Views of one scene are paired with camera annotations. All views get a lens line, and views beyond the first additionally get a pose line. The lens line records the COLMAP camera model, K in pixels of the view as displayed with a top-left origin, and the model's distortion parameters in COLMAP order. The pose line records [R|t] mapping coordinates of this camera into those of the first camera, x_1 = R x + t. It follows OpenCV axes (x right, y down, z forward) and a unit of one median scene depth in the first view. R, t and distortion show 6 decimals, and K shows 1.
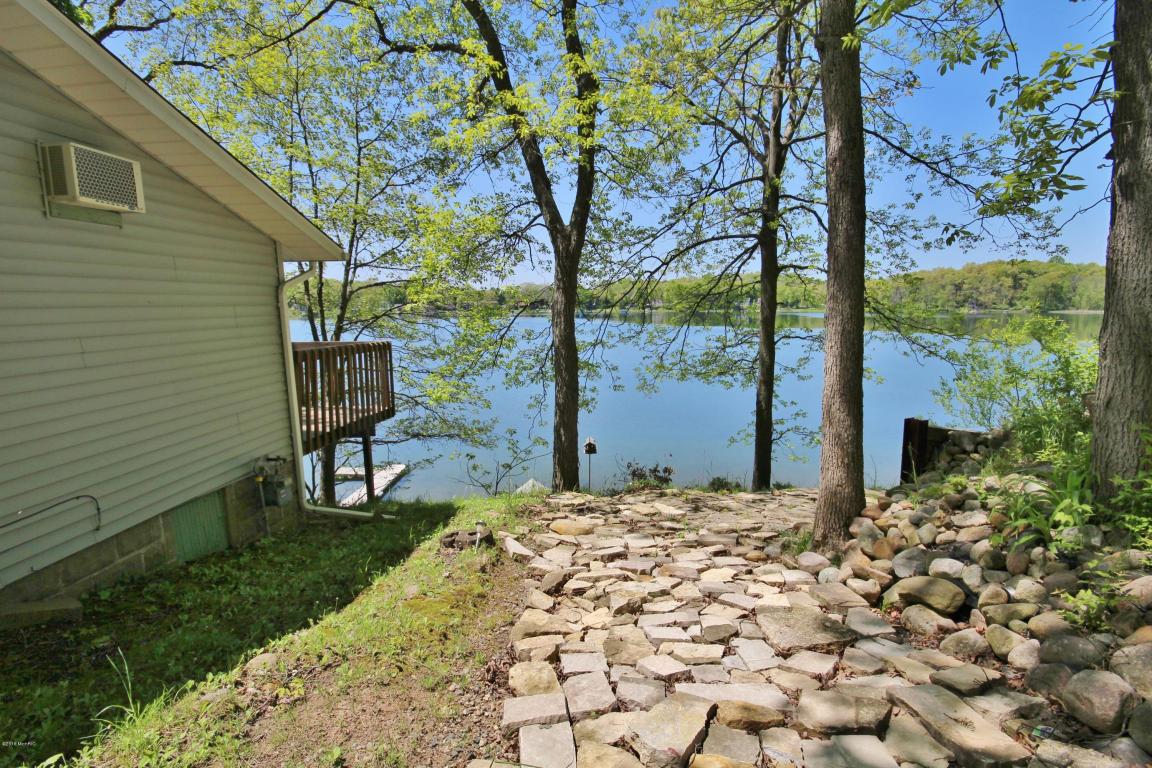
lens RADIAL K [[537.5, 0, 575.0], [0, 537.5, 388.7], [0, 0, 1]] dist [-0.000514, -0.000745]
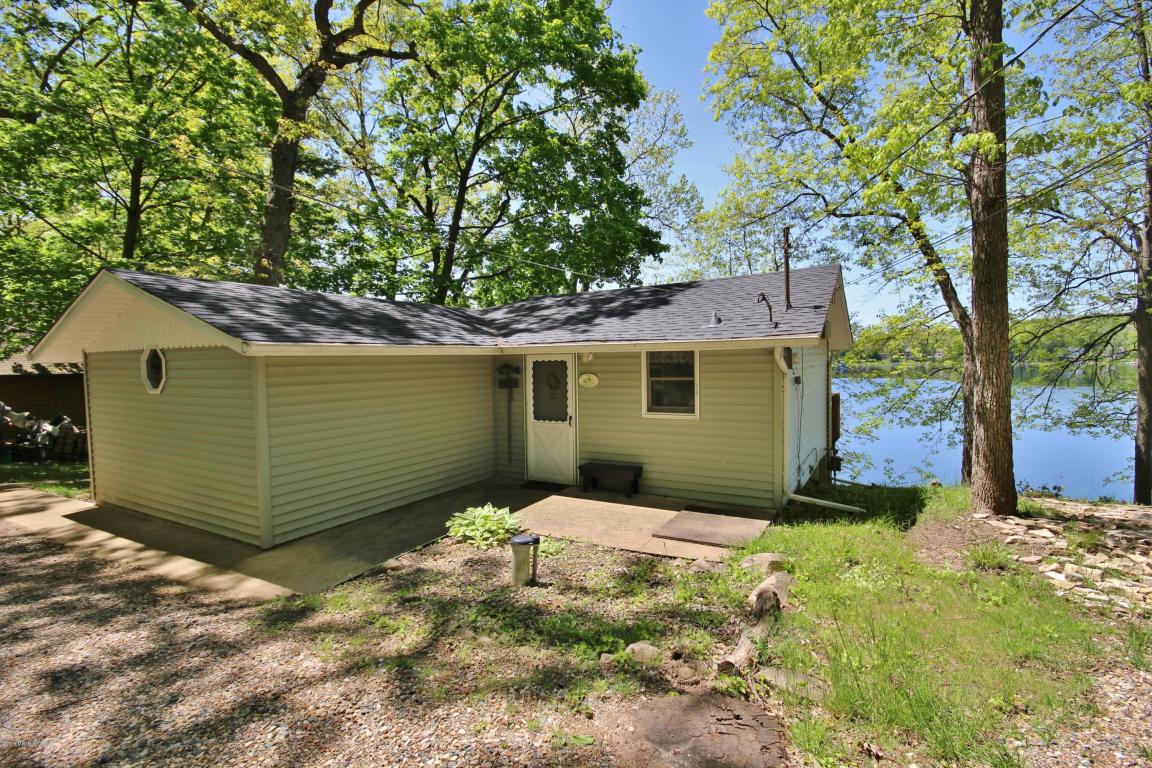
lens RADIAL K [[537.5, 0, 575.0], [0, 537.5, 388.7], [0, 0, 1]] dist [-0.000514, -0.000745]
pose [[0.890766, 0.013815, -0.454252, -0.375159], [-0.056594, 0.995129, -0.080713, 0.096215], [0.450925, 0.097605, 0.887209, -1.033764]]
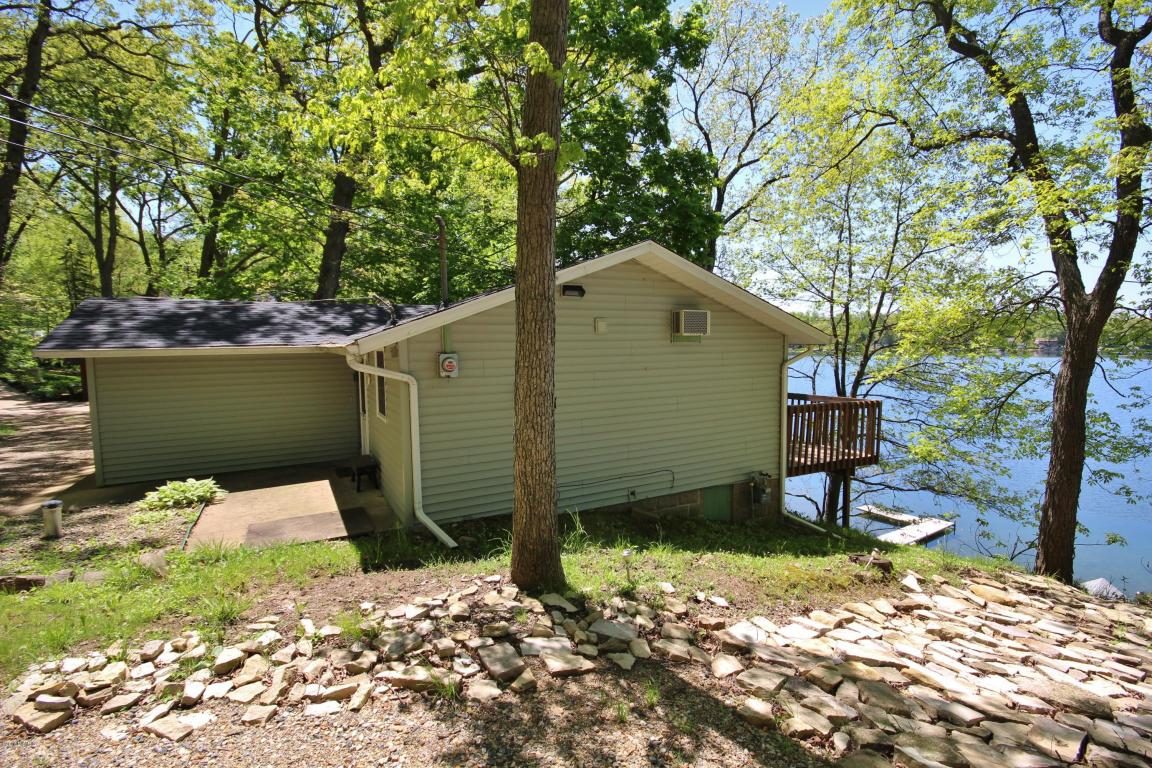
lens RADIAL K [[537.5, 0, 575.0], [0, 537.5, 388.7], [0, 0, 1]] dist [-0.000514, -0.000745]
pose [[0.552392, 0.074241, -0.830272, 0.377290], [-0.124056, 0.992256, 0.006189, -0.052028], [0.824302, 0.099581, 0.557324, -0.316839]]
